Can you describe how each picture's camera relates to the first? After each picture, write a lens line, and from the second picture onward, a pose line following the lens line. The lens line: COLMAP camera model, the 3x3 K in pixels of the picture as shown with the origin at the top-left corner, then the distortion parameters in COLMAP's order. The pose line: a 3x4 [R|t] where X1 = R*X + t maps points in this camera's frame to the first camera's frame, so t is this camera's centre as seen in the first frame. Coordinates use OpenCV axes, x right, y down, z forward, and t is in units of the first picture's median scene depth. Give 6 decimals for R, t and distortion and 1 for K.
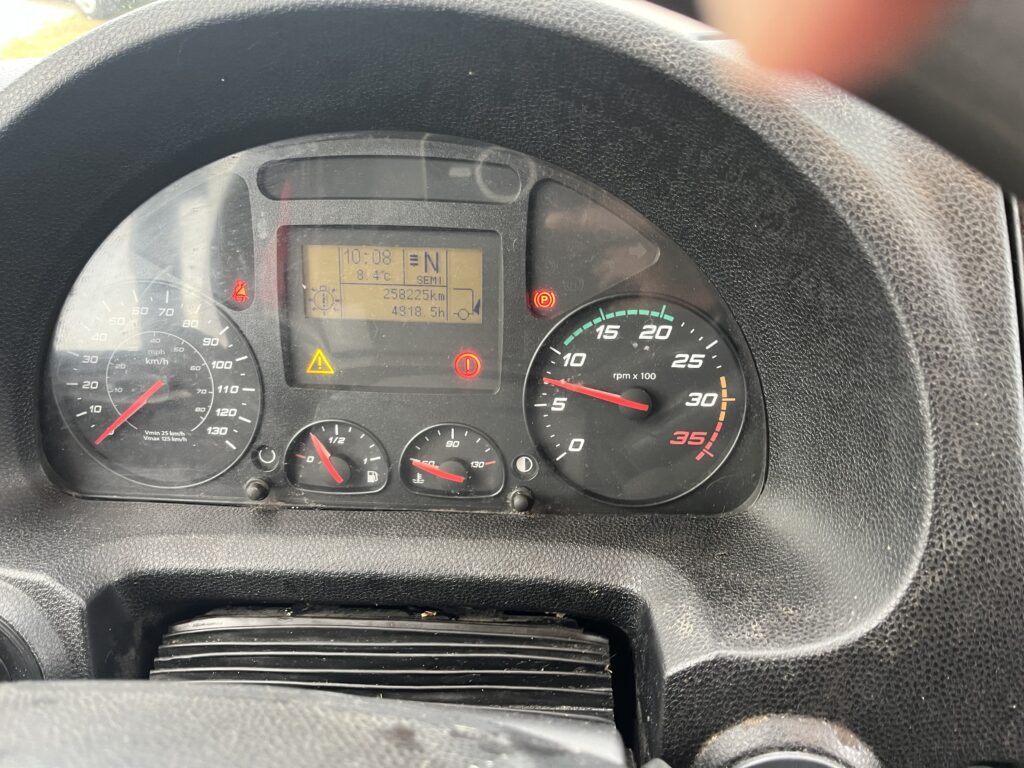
lens RADIAL K [[788.9, 0, 512.0], [0, 788.9, 384.0], [0, 0, 1]] dist [0.009259, -0.001041]
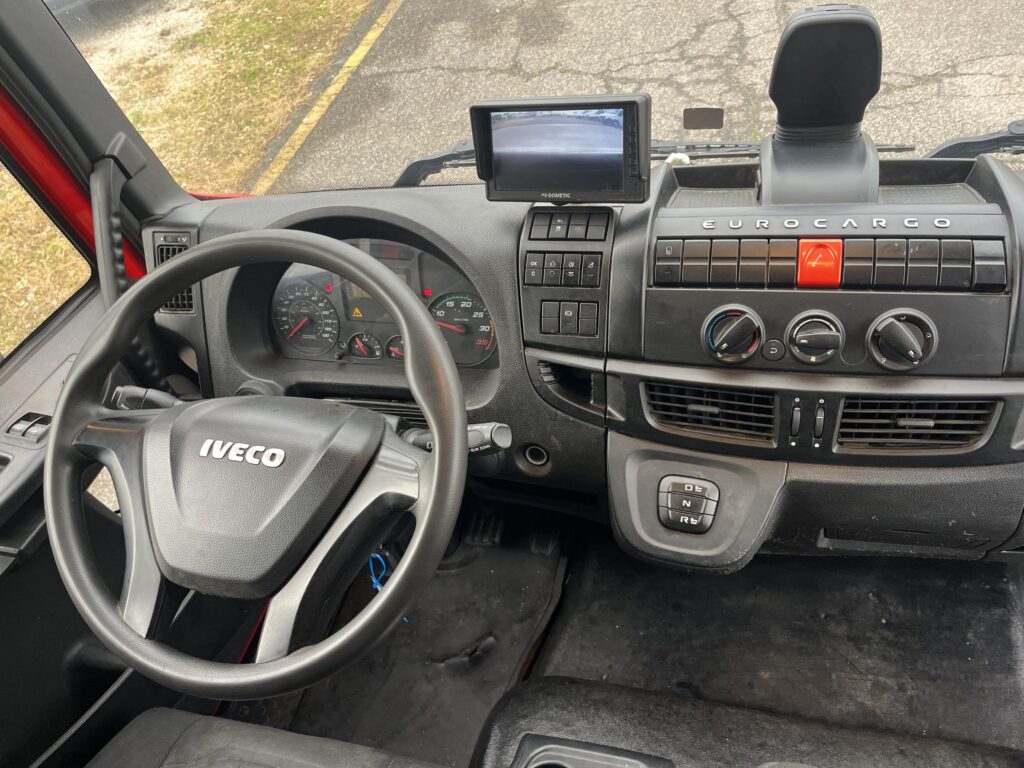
lens RADIAL K [[788.9, 0, 512.0], [0, 788.9, 384.0], [0, 0, 1]] dist [0.009259, -0.001041]
pose [[0.972784, 0.035817, -0.228930, 0.938824], [-0.002446, 0.989513, 0.144420, -0.180644], [0.231702, -0.139929, 0.962670, -1.606695]]
